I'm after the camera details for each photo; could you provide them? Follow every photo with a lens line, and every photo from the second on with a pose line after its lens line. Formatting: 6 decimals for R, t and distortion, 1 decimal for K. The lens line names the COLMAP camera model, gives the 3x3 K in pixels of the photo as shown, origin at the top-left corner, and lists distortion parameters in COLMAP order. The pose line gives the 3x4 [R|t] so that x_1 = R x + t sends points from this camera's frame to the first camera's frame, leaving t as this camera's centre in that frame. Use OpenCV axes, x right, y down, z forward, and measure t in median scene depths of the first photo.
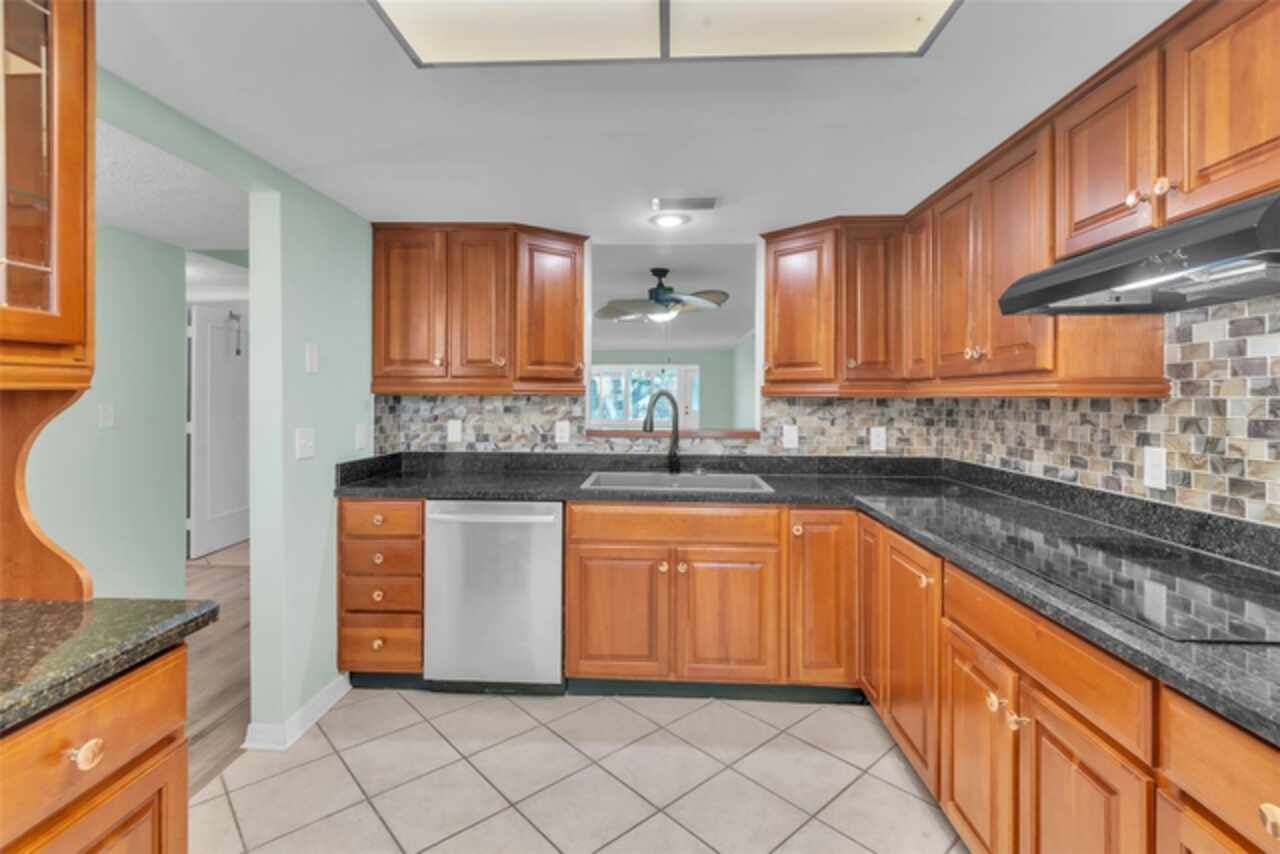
lens RADIAL K [[592.3, 0, 637.9], [0, 592.3, 393.2], [0, 0, 1]] dist [-0.001513, -0.000823]
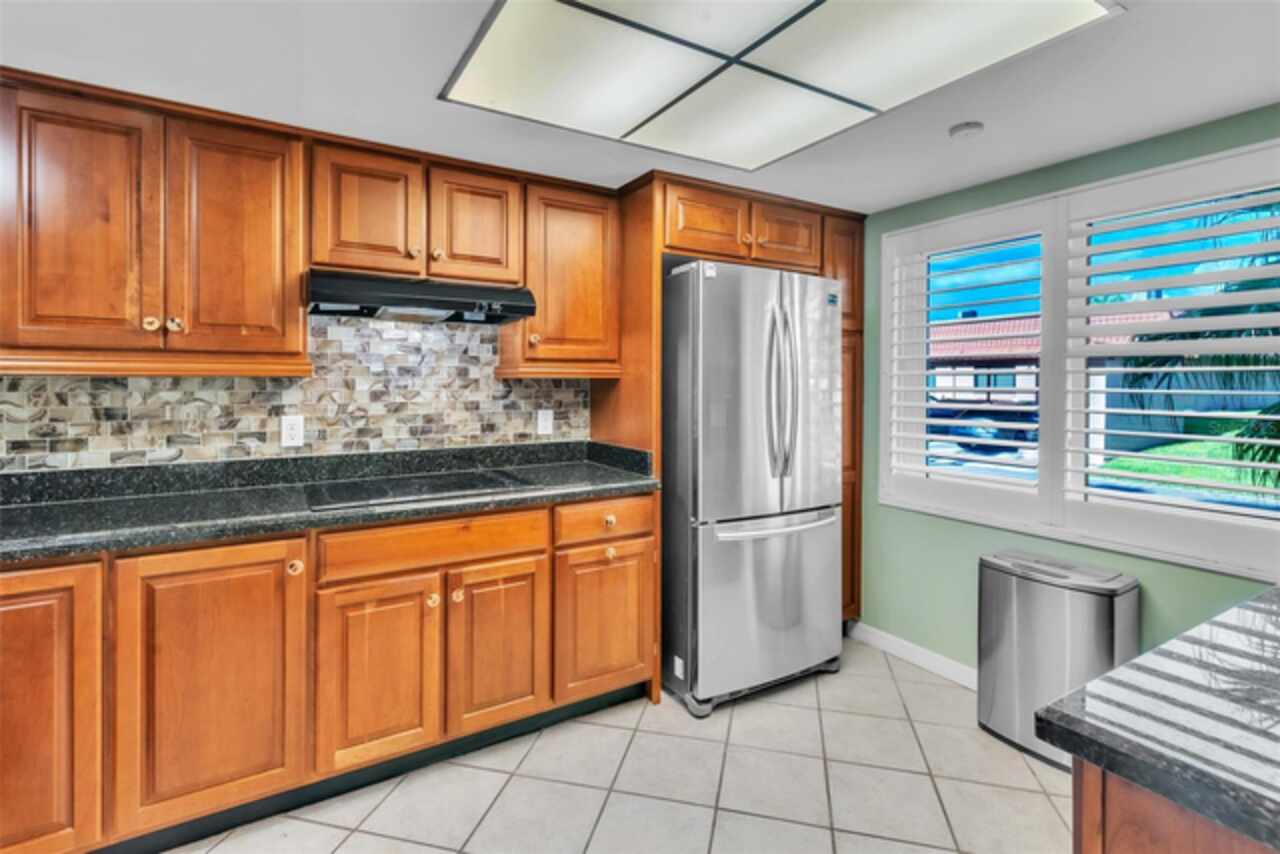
lens RADIAL K [[592.3, 0, 630.5], [0, 592.3, 382.1], [0, 0, 1]] dist [-0.001513, -0.000823]
pose [[-0.545368, -0.002992, 0.838191, -0.433483], [-0.009951, 0.999946, -0.002905, 0.010057], [-0.838137, -0.009925, -0.545369, 0.746715]]
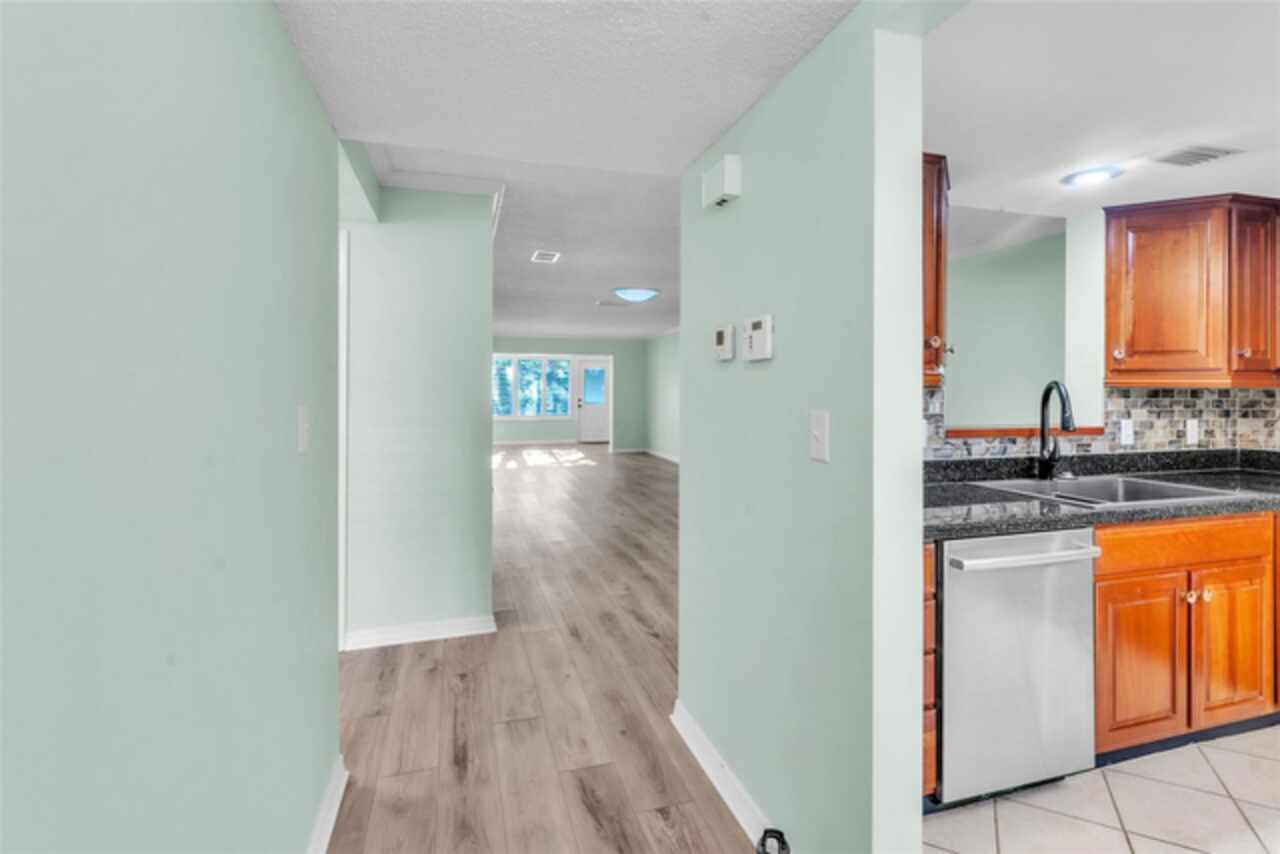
lens RADIAL K [[592.3, 0, 634.3], [0, 592.3, 390.1], [0, 0, 1]] dist [-0.001513, -0.000823]
pose [[0.946741, -0.004210, 0.321969, -0.928069], [0.001689, 0.999966, 0.008109, 0.000509], [-0.321992, -0.007133, 0.946715, 0.472802]]
